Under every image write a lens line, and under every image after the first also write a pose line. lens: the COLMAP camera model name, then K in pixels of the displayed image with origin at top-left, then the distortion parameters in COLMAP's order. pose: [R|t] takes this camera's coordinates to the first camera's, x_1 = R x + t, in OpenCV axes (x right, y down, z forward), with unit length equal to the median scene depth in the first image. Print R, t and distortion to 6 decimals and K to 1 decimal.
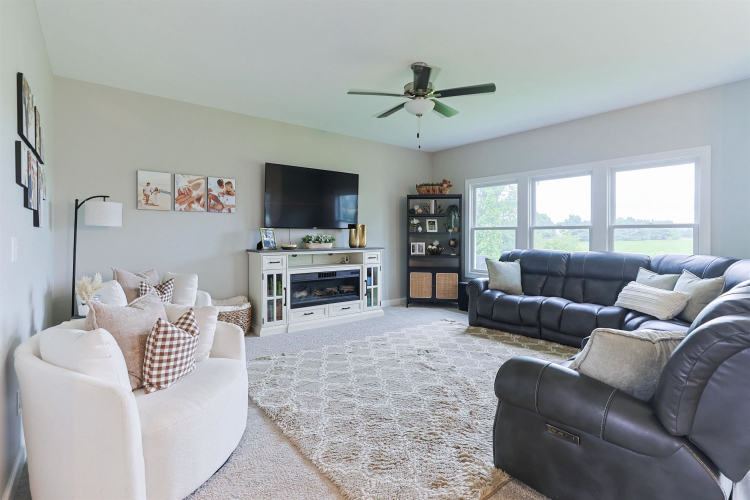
lens RADIAL K [[359.8, 0, 374.8], [0, 359.8, 243.4], [0, 0, 1]] dist [-0.009730, 0.000996]
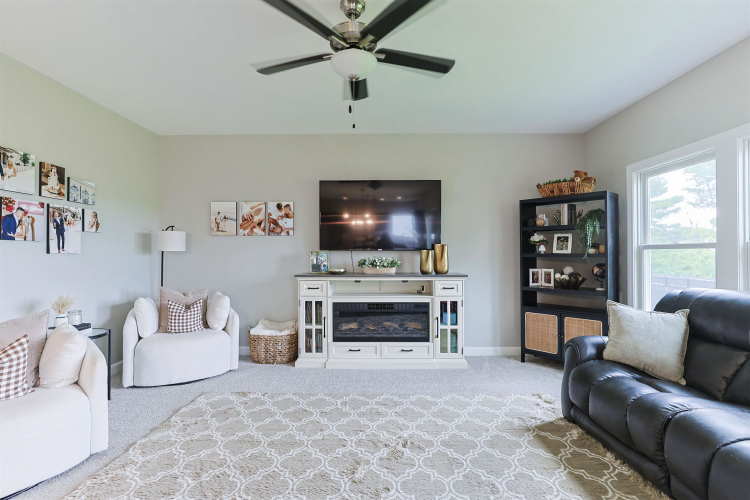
lens RADIAL K [[359.8, 0, 376.1], [0, 359.8, 251.3], [0, 0, 1]] dist [-0.009730, 0.000996]
pose [[0.777943, -0.006079, -0.628305, 0.388646], [-0.012504, 0.999605, -0.025153, -0.018193], [0.628210, 0.027423, 0.777560, 0.356318]]
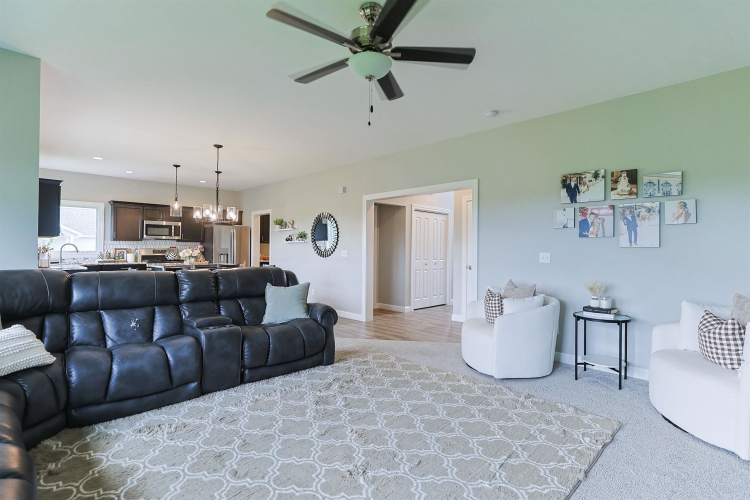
lens RADIAL K [[359.8, 0, 375.4], [0, 359.8, 247.6], [0, 0, 1]] dist [-0.009730, 0.000996]
pose [[-0.992424, -0.009351, -0.122505, 0.136275], [-0.011766, 0.999750, 0.019008, -0.029747], [0.122297, 0.020305, -0.992286, 1.168037]]
